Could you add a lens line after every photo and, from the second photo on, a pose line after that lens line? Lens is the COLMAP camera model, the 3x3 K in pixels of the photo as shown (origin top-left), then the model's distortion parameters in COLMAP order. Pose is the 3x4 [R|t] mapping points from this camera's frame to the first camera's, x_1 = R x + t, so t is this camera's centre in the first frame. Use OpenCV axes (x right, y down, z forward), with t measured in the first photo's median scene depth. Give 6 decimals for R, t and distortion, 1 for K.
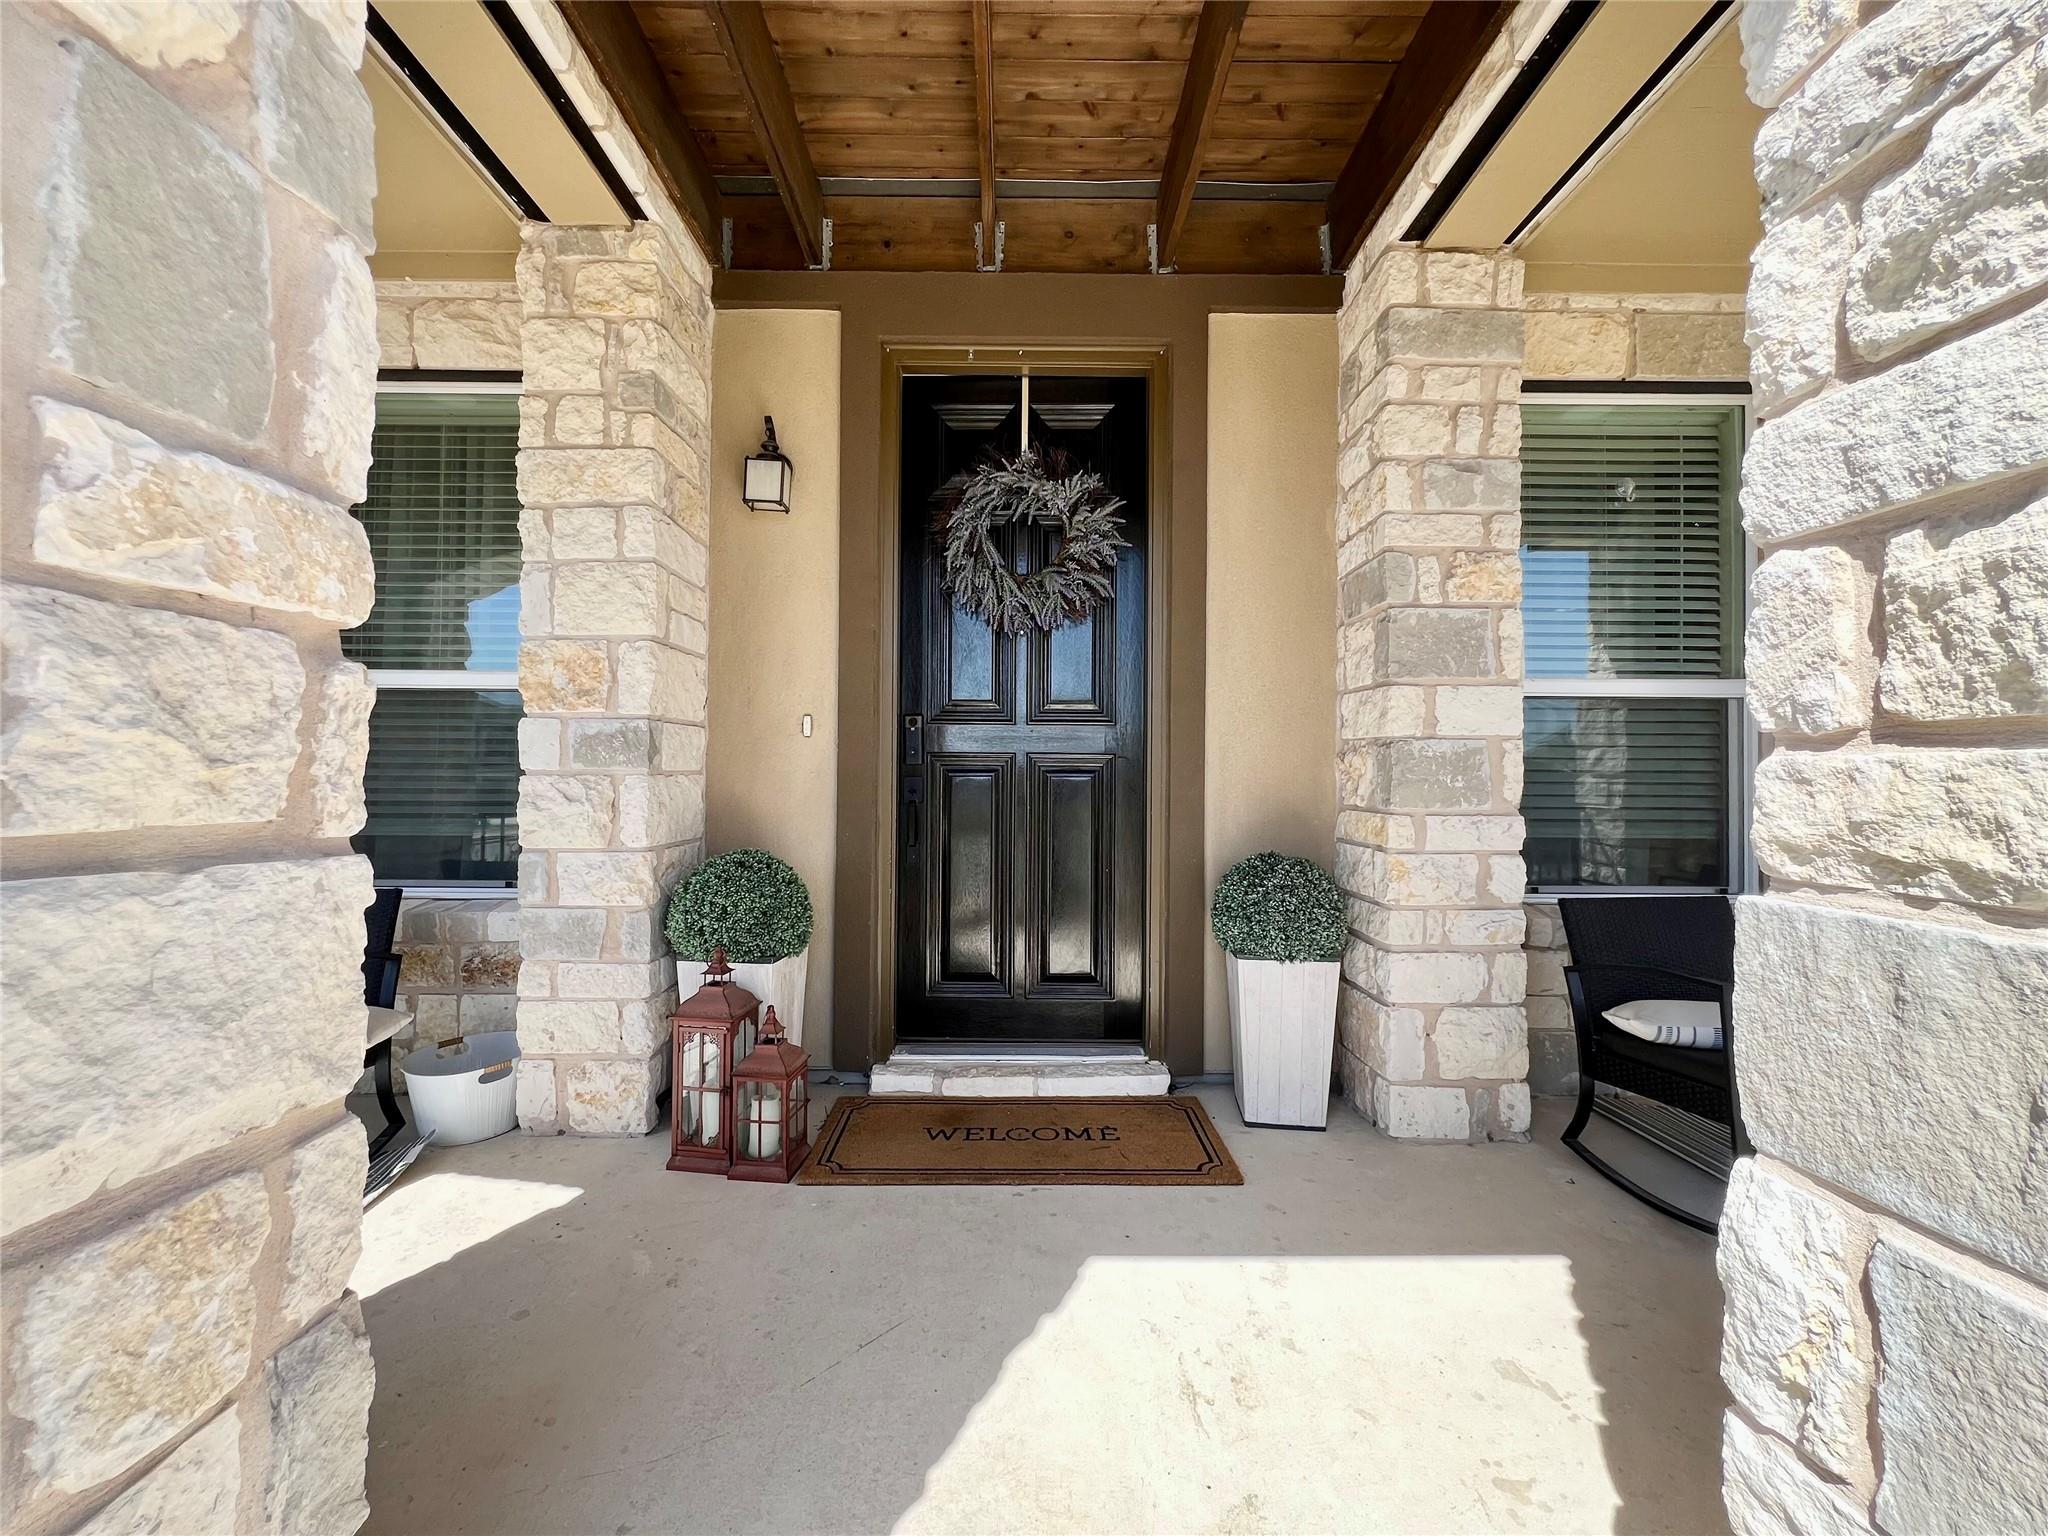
lens RADIAL K [[816.4, 0, 1024.0], [0, 816.4, 768.0], [0, 0, 1]] dist [0.002953, 0.000302]
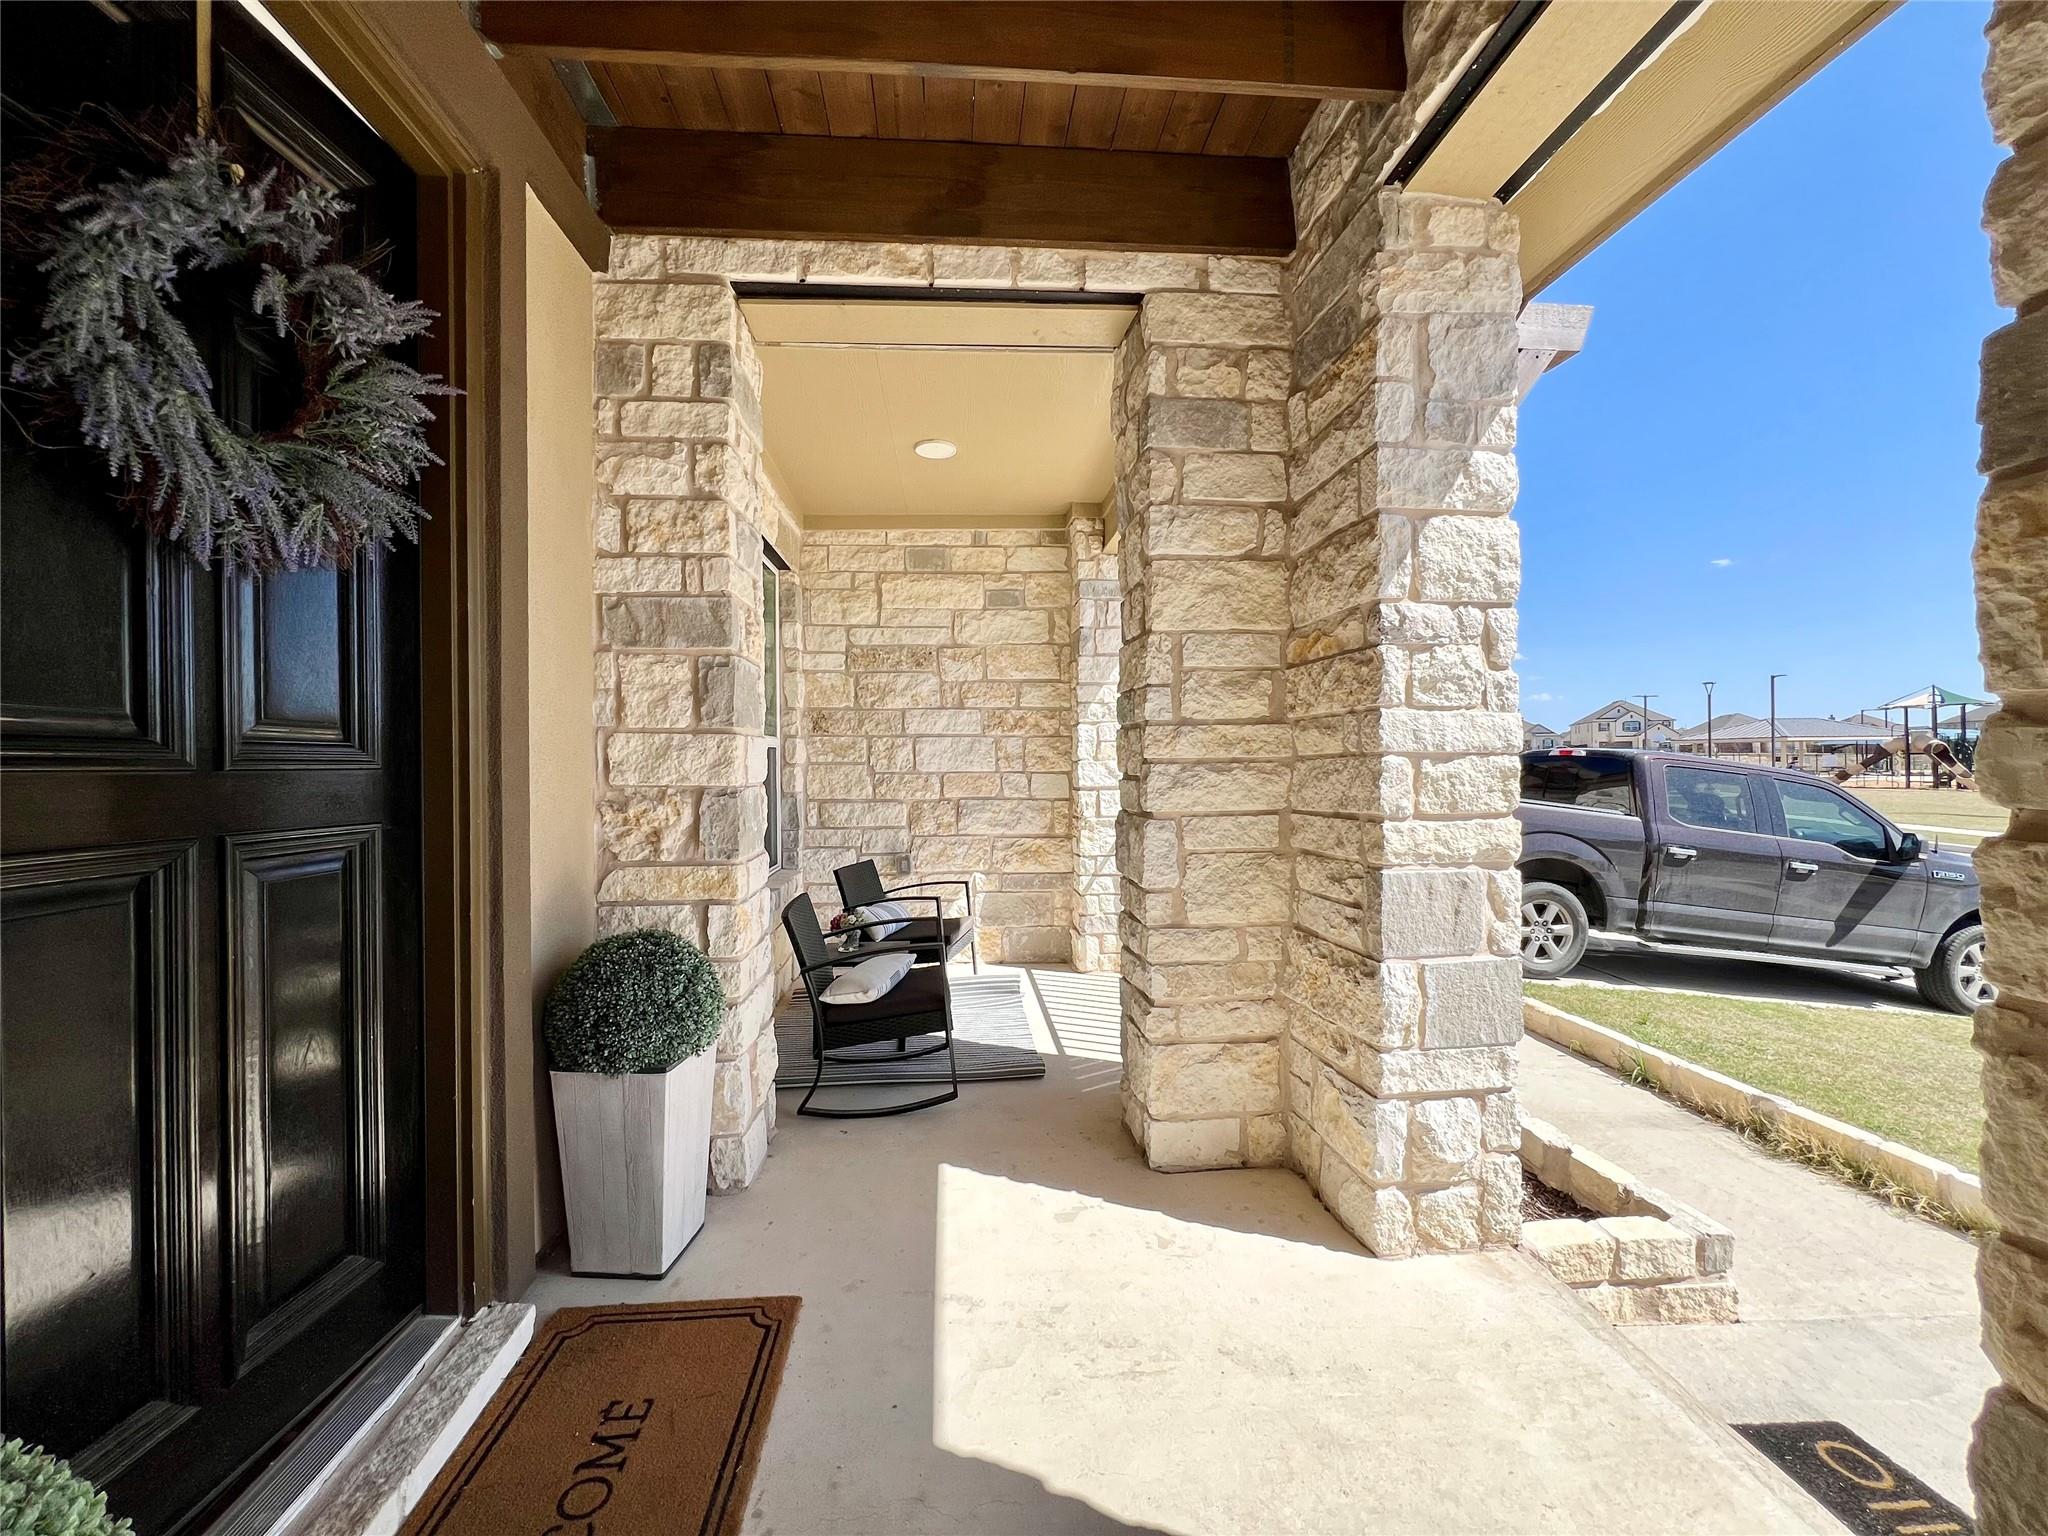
lens RADIAL K [[816.4, 0, 1024.0], [0, 816.4, 768.0], [0, 0, 1]] dist [0.002953, 0.000302]
pose [[-0.068910, -0.012741, 0.997542, -2.232839], [0.000883, 0.999917, 0.012832, -0.292970], [-0.997622, 0.001765, -0.068893, 2.899209]]
